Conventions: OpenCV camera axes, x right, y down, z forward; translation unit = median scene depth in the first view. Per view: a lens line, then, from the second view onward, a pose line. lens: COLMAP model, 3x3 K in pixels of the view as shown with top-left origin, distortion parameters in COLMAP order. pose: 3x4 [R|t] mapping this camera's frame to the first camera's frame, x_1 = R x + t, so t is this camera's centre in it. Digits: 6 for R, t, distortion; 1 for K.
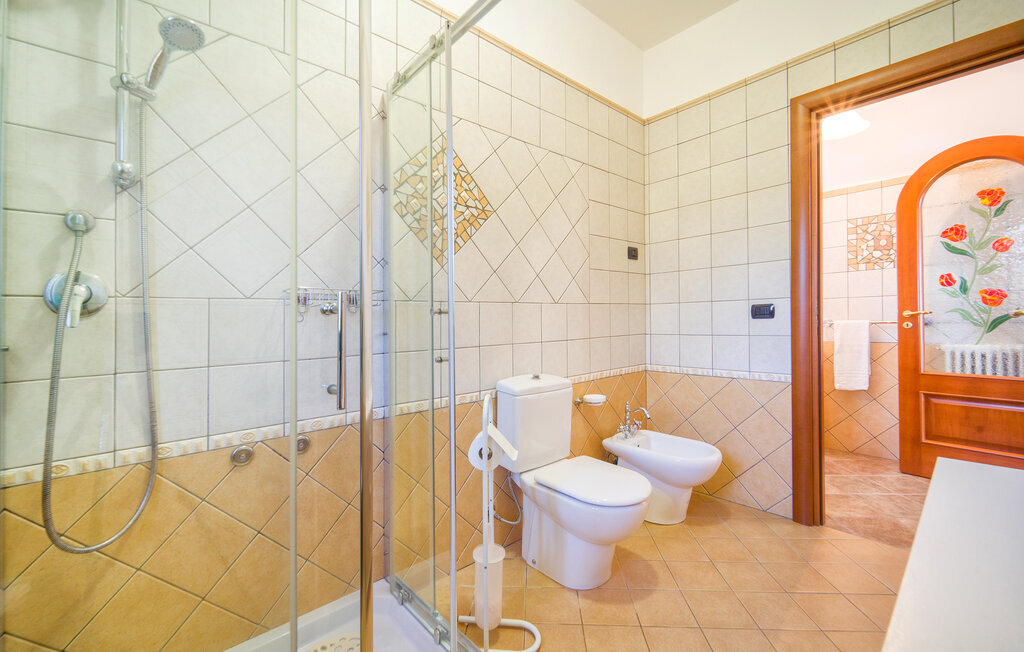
lens RADIAL K [[428.6, 0, 503.6], [0, 428.6, 333.8], [0, 0, 1]] dist [-0.006609, -0.001505]
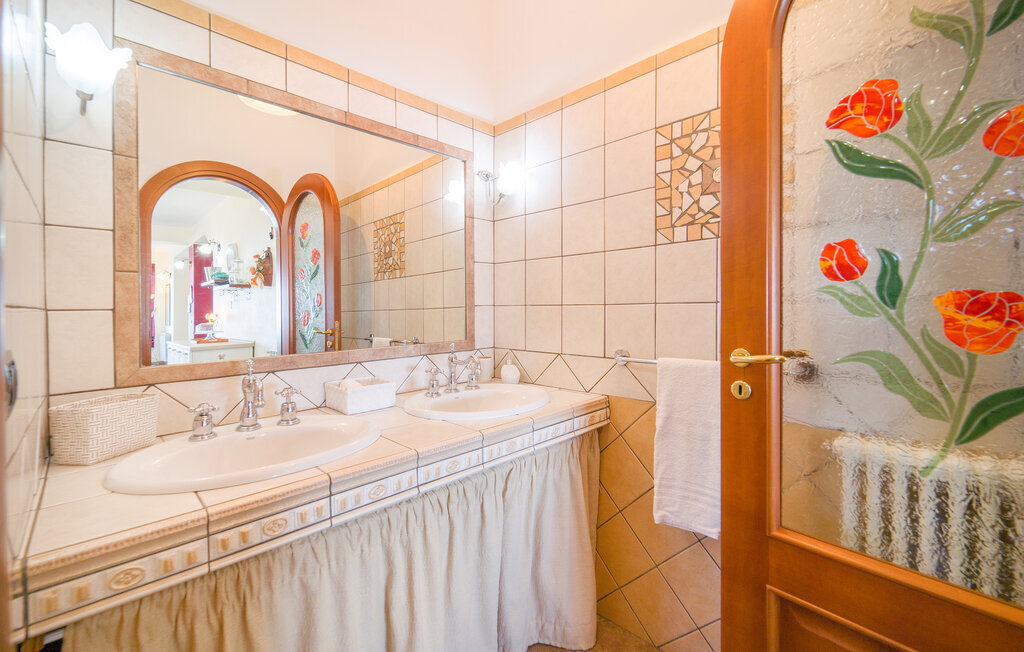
lens RADIAL K [[428.6, 0, 511.1], [0, 428.6, 330.6], [0, 0, 1]] dist [-0.006609, -0.001505]
pose [[0.997245, 0.005516, 0.073969, 0.770679], [-0.006580, 0.999878, 0.014148, -0.076909], [-0.073881, -0.014595, 0.997160, 0.696349]]
